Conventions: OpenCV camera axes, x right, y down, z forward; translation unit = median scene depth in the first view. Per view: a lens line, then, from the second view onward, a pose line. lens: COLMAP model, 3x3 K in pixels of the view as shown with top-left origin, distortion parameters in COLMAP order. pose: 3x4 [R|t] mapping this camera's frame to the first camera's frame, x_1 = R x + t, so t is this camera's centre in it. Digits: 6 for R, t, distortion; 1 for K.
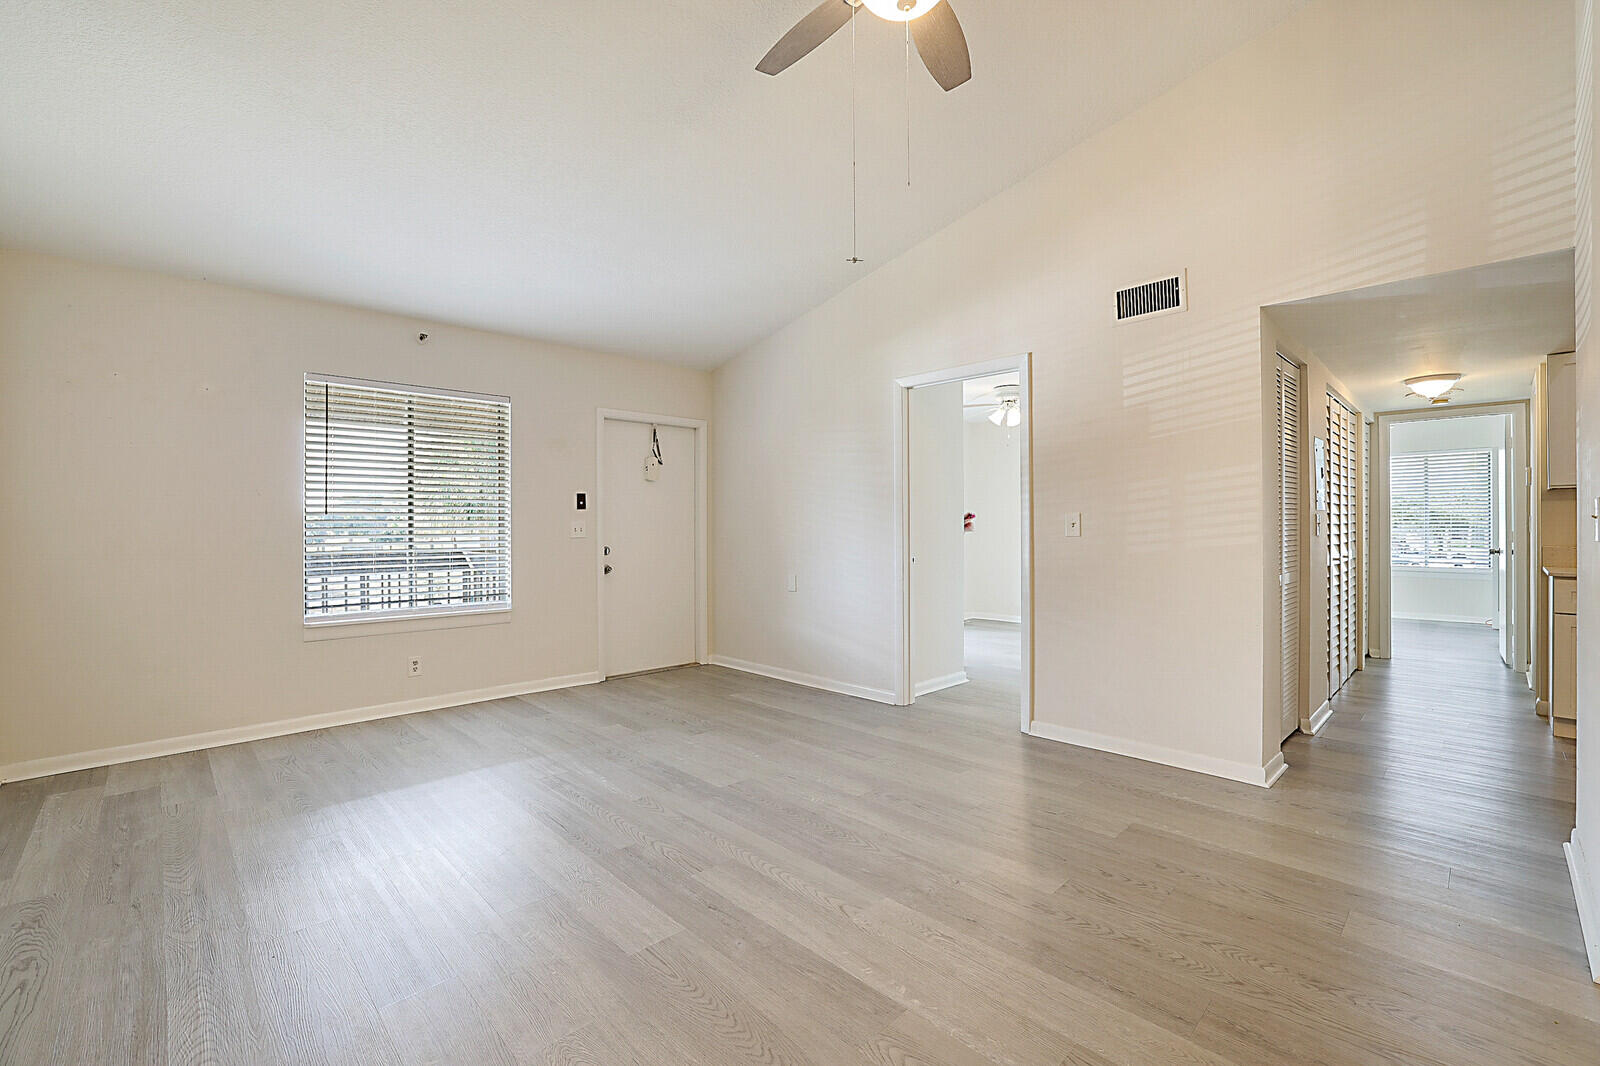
lens RADIAL K [[684.9, 0, 800.0], [0, 684.9, 533.0], [0, 0, 1]] dist [-0.041779, 0.000318]
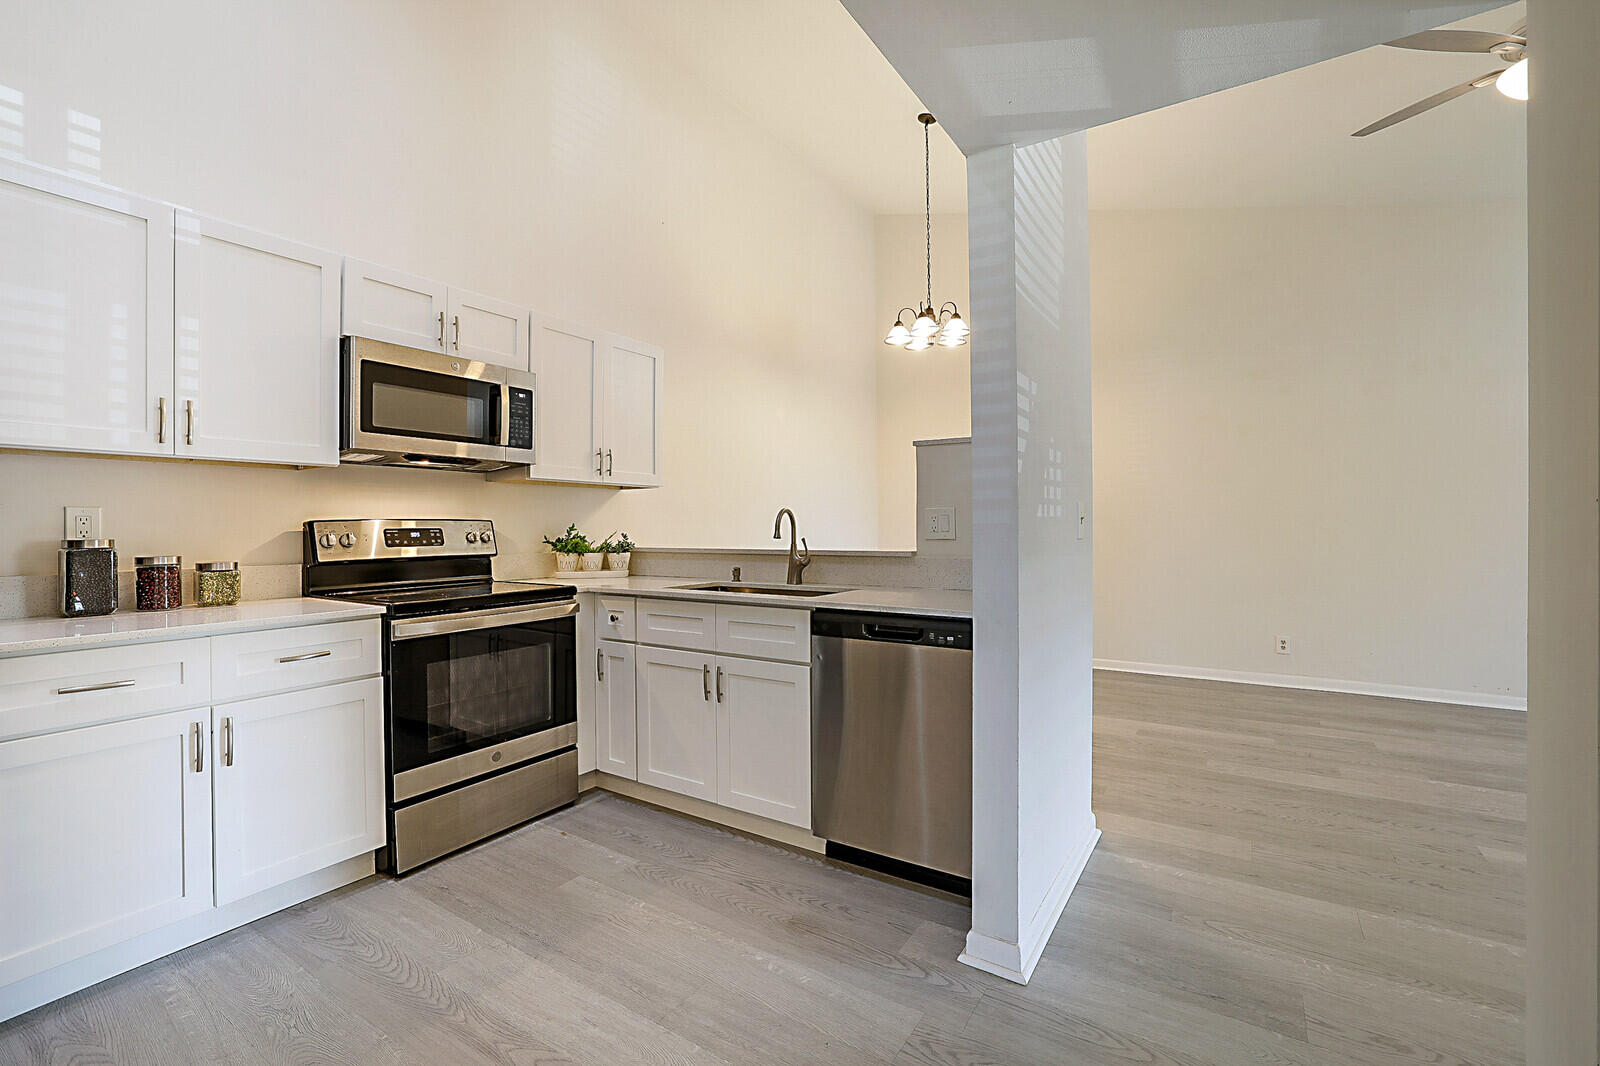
lens RADIAL K [[683.6, 0, 793.5], [0, 683.6, 571.9], [0, 0, 1]] dist [-0.022102, 0.000753]
pose [[-0.977013, 0.021852, -0.212059, 1.122285], [0.007537, 0.997651, 0.068079, -0.003225], [0.213049, 0.064916, -0.974883, 1.184657]]
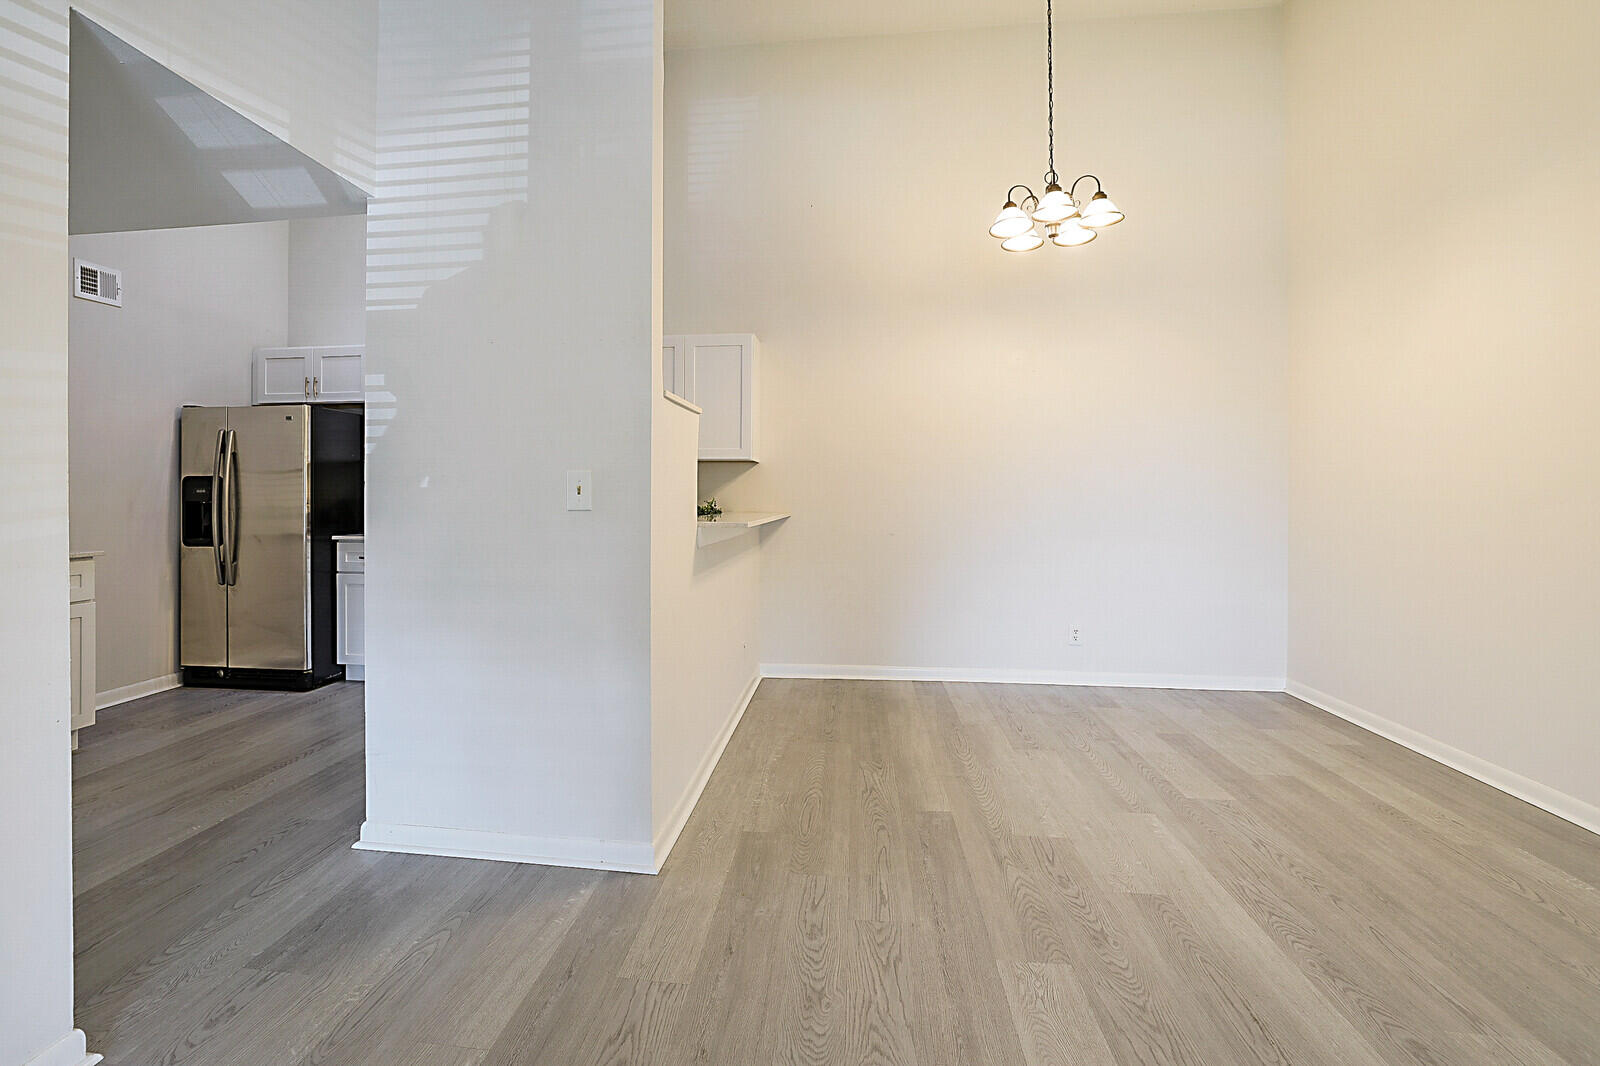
lens RADIAL K [[723.2, 0, 753.7], [0, 723.2, 500.9], [0, 0, 1]] dist [-0.022557, 0.000563]
pose [[-0.616852, -0.003158, 0.787073, 0.029818], [0.007120, 0.999929, 0.009592, -0.004997], [-0.787047, 0.011520, -0.616785, 0.858700]]
